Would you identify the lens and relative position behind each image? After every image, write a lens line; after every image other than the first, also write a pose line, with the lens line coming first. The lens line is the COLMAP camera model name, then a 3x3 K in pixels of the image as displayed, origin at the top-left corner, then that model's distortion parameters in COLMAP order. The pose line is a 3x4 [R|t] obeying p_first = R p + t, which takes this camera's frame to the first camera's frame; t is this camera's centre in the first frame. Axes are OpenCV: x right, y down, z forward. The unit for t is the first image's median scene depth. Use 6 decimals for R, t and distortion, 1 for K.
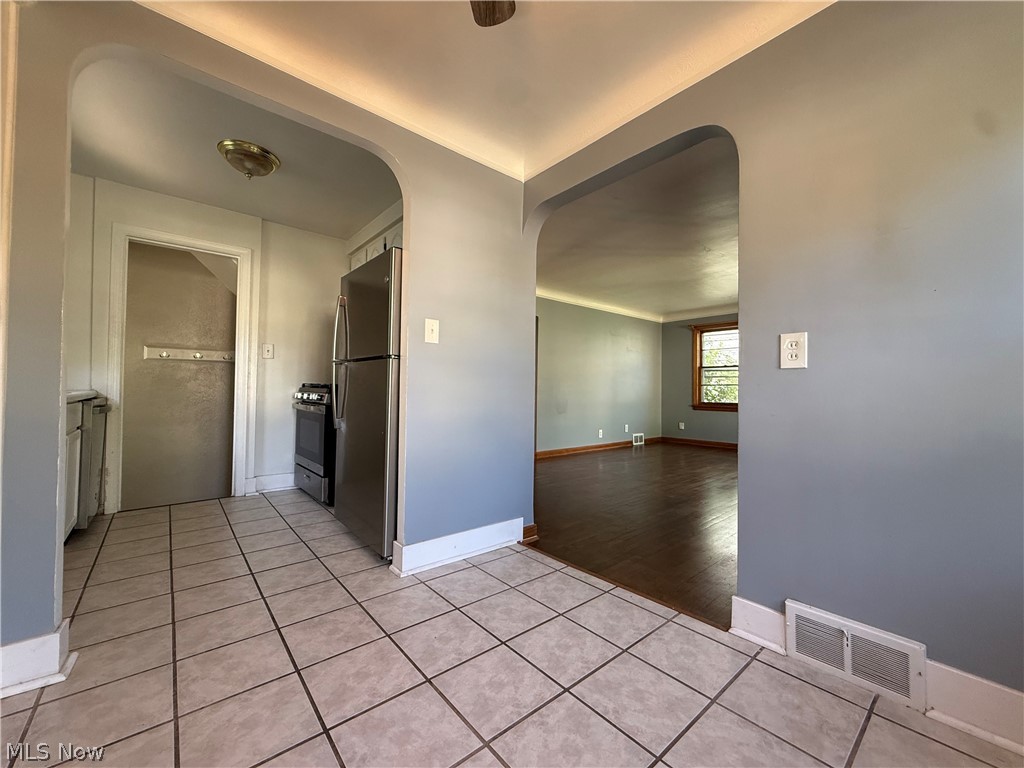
lens RADIAL K [[409.7, 0, 503.3], [0, 409.7, 386.8], [0, 0, 1]] dist [-0.001927, 0.001444]
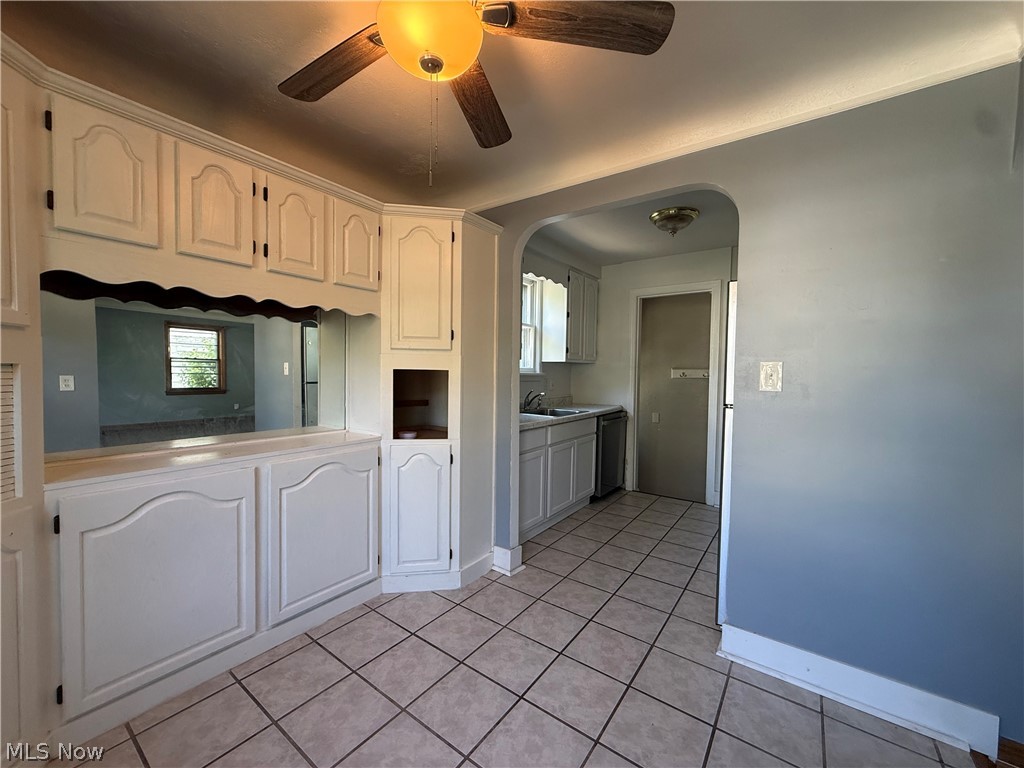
lens RADIAL K [[409.7, 0, 513.0], [0, 409.7, 382.1], [0, 0, 1]] dist [-0.001927, 0.001444]
pose [[0.245258, 0.016808, -0.969312, 0.482345], [-0.000244, 0.999851, 0.017276, -0.141364], [0.969458, -0.004000, 0.245225, 0.337599]]
